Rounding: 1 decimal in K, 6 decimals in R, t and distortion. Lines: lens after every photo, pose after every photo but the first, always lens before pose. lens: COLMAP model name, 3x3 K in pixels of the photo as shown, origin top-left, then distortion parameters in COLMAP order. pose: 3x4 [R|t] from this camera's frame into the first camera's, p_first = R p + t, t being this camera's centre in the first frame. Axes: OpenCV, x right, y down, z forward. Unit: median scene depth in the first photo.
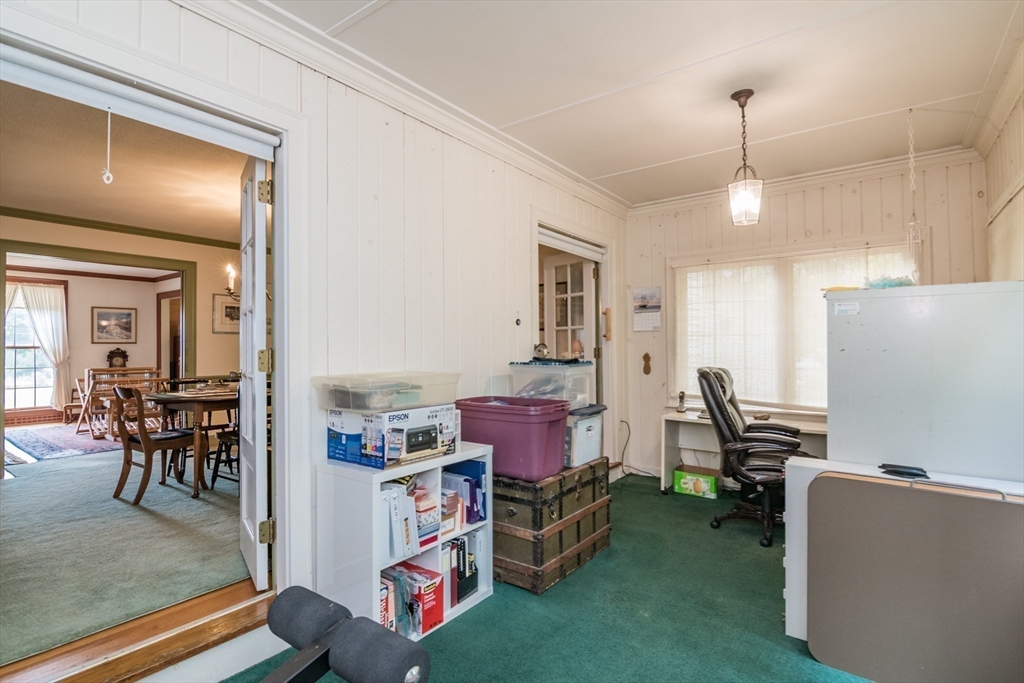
lens RADIAL K [[504.4, 0, 504.8], [0, 504.4, 347.5], [0, 0, 1]] dist [-0.007733, -0.001230]
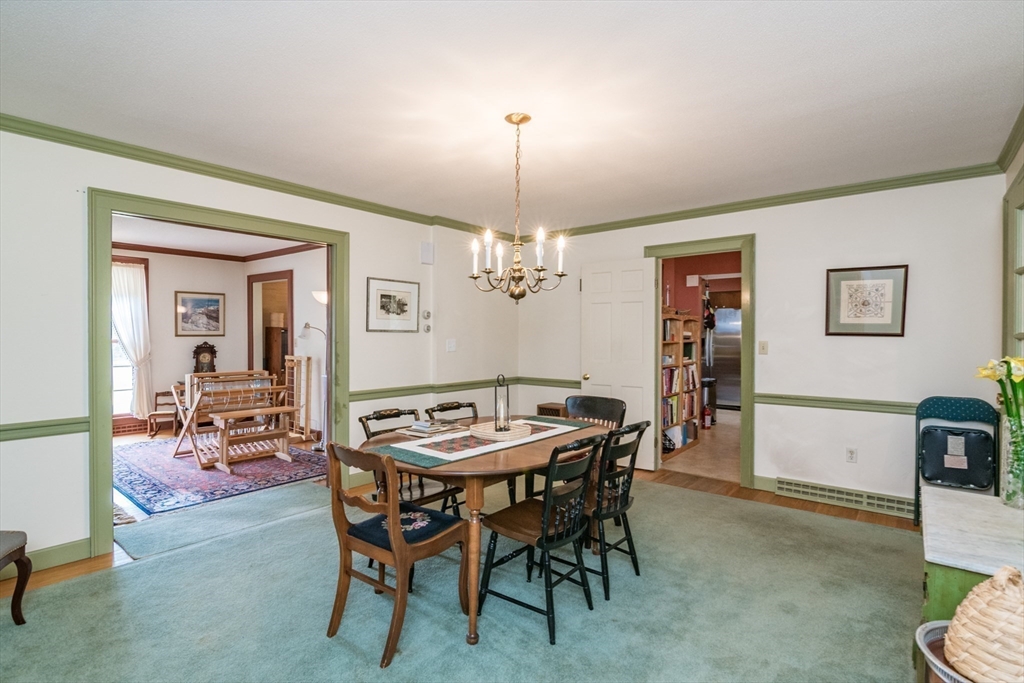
lens RADIAL K [[500.8, 0, 501.6], [0, 500.8, 347.3], [0, 0, 1]] dist [-0.015718, -0.000344]
pose [[0.999190, 0.015712, -0.037044, -0.267254], [-0.014574, 0.999419, 0.030812, -0.023118], [0.037506, -0.030247, 0.998839, 0.213593]]
